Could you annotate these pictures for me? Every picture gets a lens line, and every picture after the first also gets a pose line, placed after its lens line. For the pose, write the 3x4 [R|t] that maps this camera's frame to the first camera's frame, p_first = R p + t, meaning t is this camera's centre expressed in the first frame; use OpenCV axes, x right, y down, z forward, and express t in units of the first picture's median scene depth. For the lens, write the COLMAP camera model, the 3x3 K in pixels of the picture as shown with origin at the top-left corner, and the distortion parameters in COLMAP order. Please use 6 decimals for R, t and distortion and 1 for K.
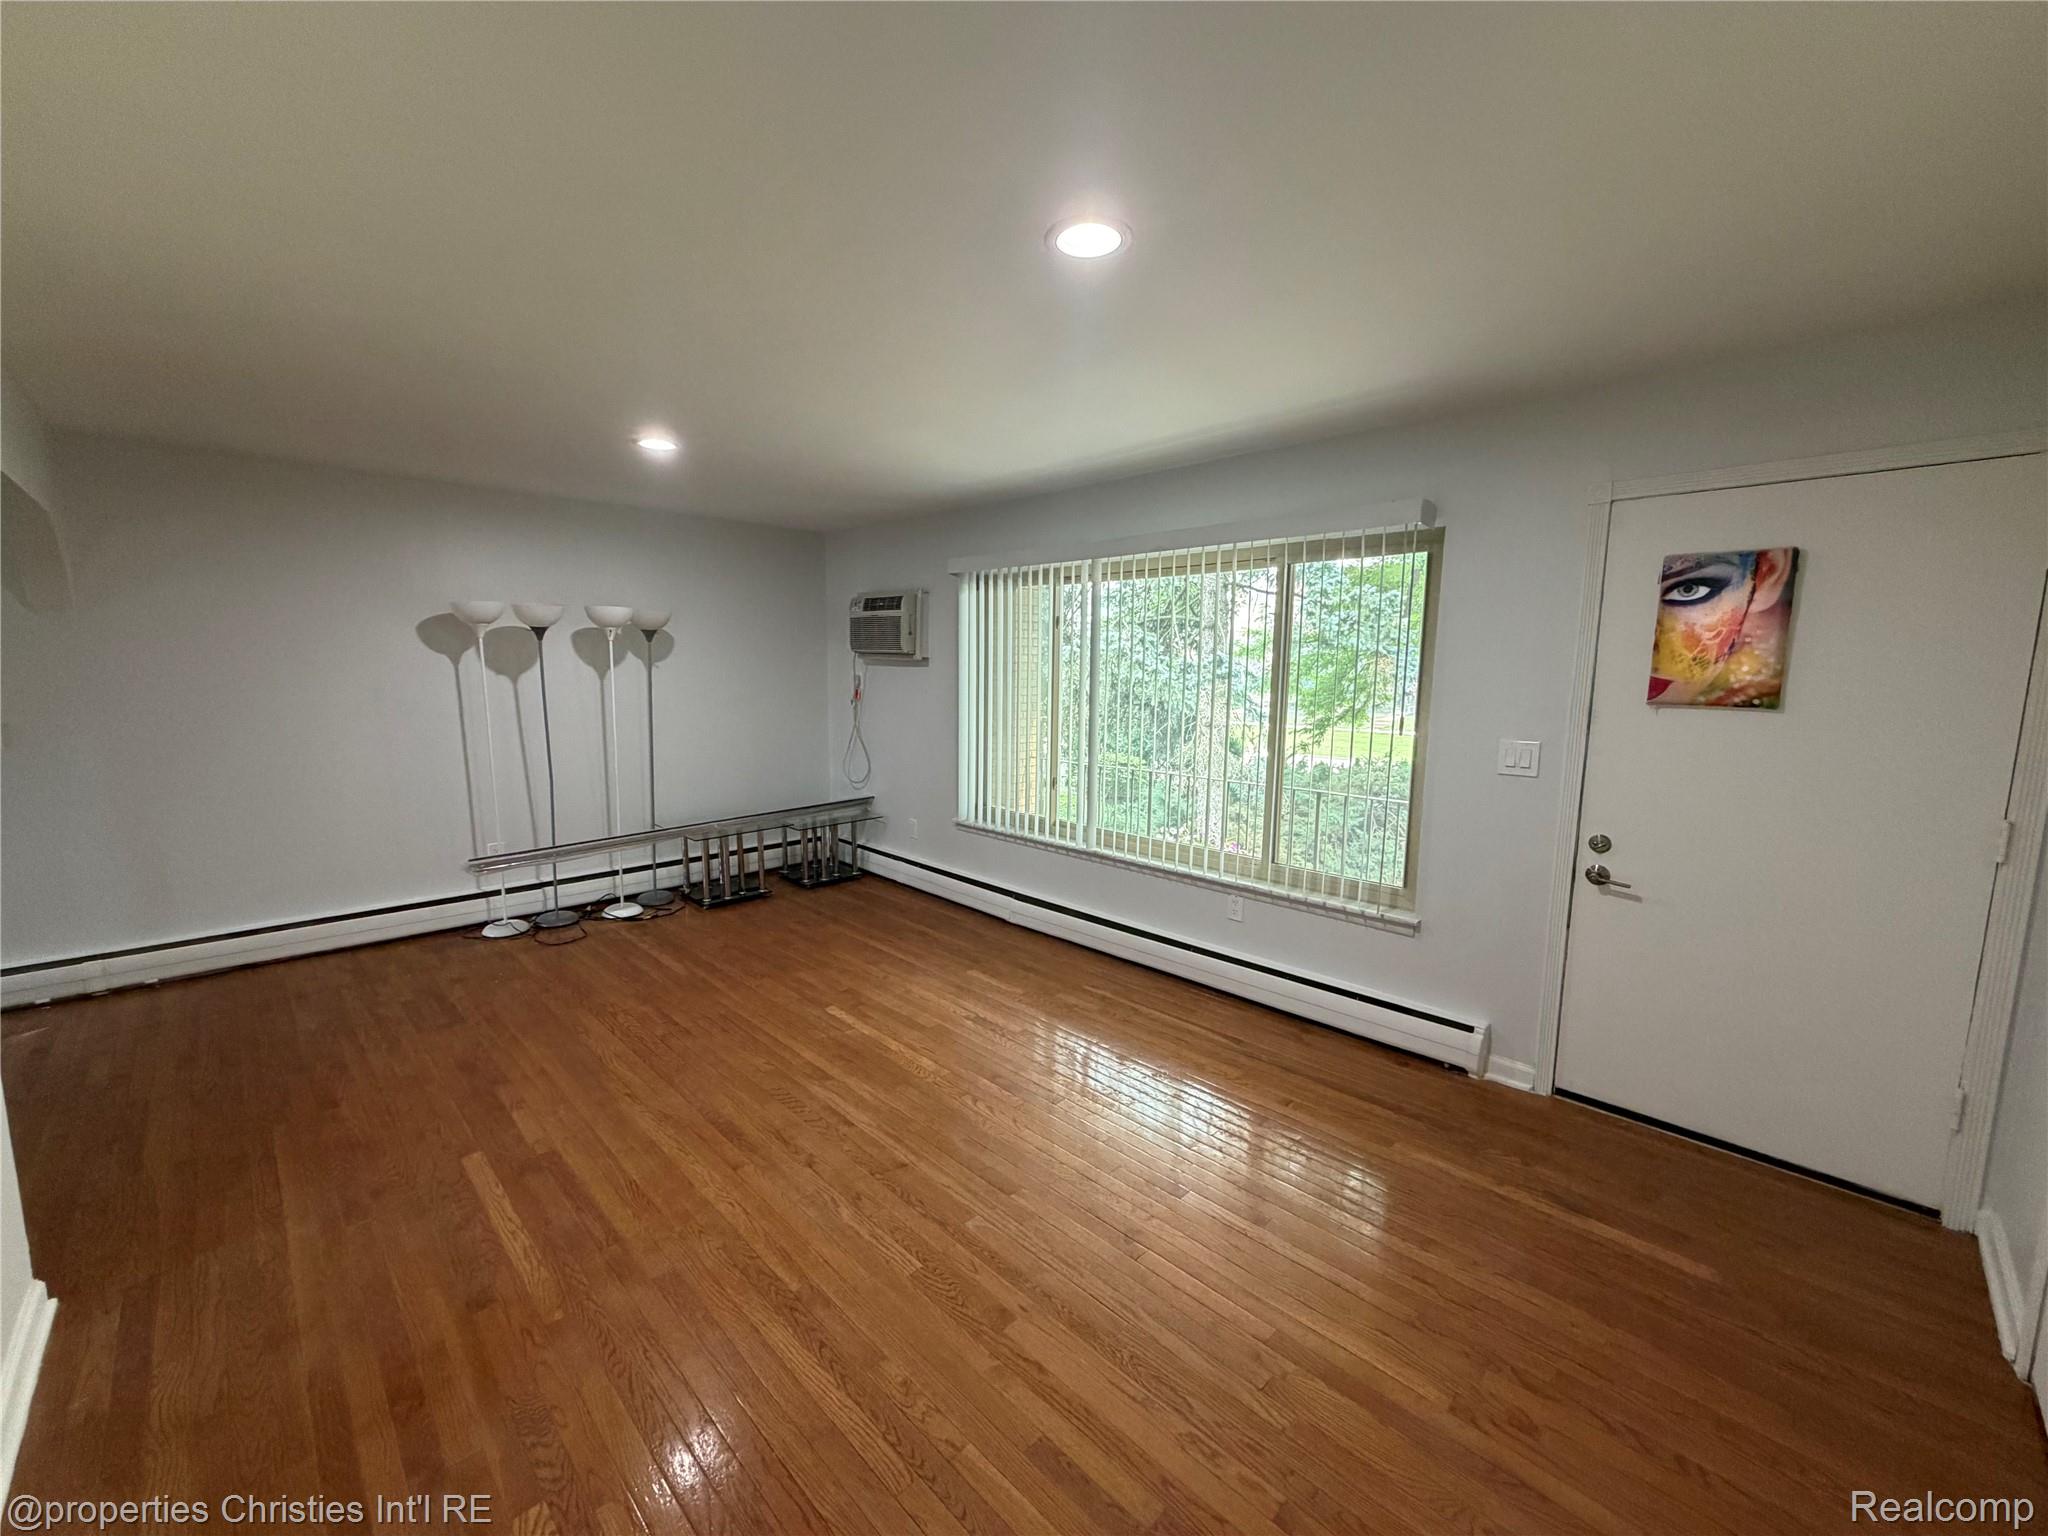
lens RADIAL K [[817.2, 0, 1013.5], [0, 817.2, 768.7], [0, 0, 1]] dist [-0.000134, 0.000093]
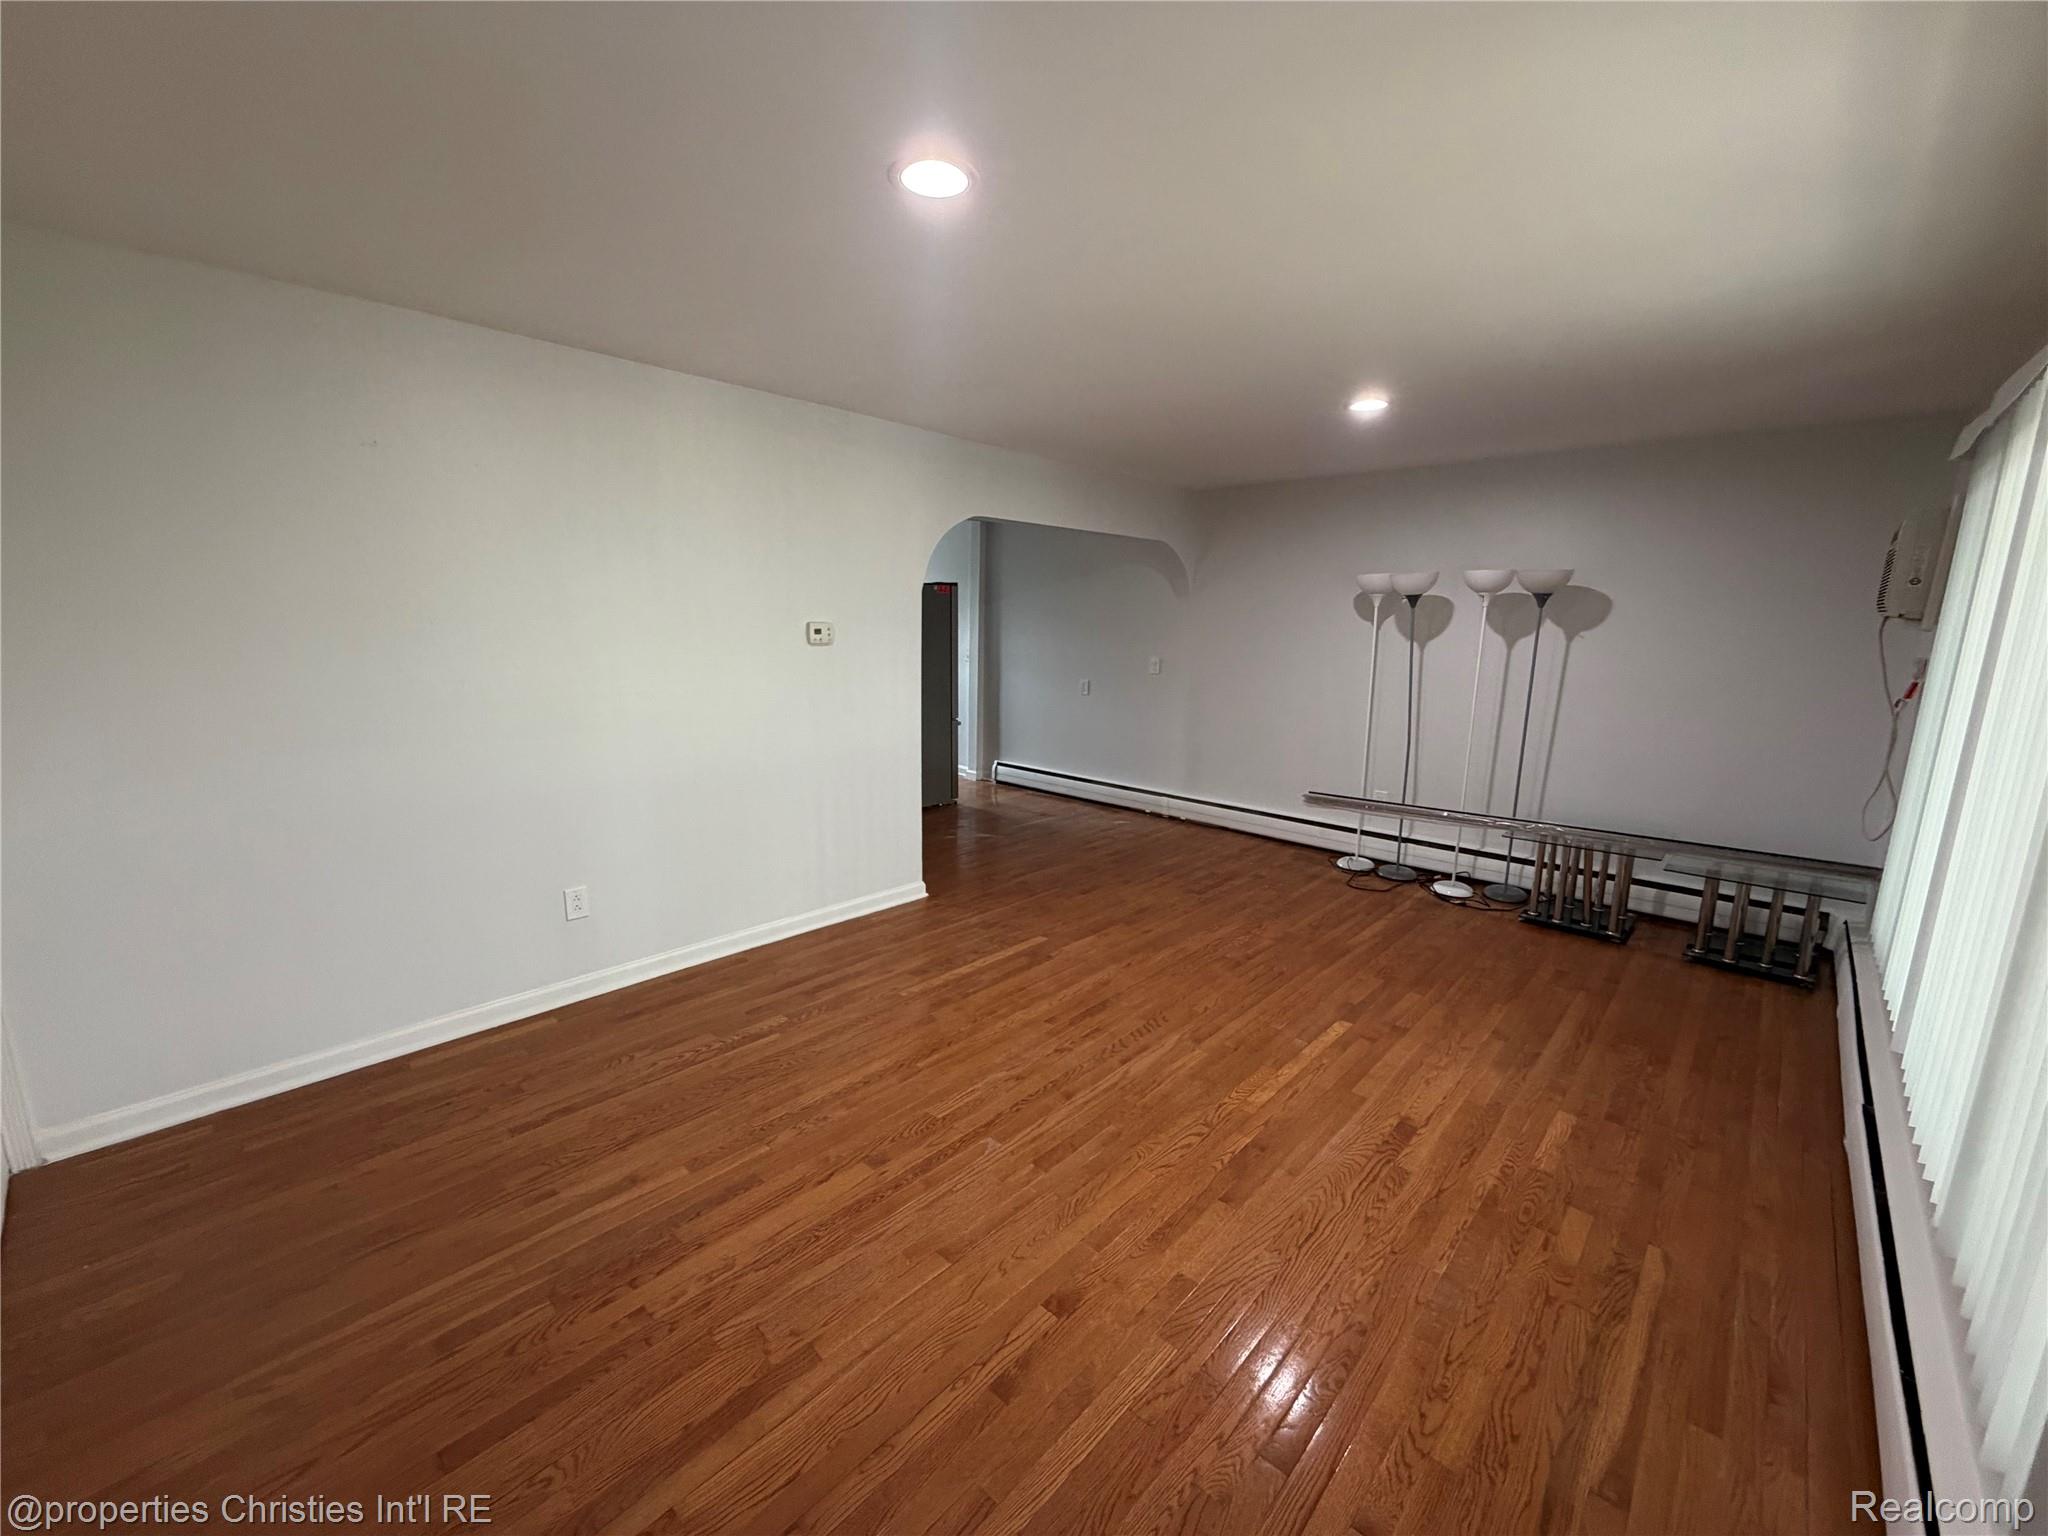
lens RADIAL K [[817.2, 0, 1013.5], [0, 817.2, 768.7], [0, 0, 1]] dist [-0.000134, 0.000093]
pose [[0.039089, 0.173176, -0.984115, 0.595961], [-0.143044, 0.975694, 0.166012, -0.071038], [0.988944, 0.134283, 0.062911, 0.572355]]
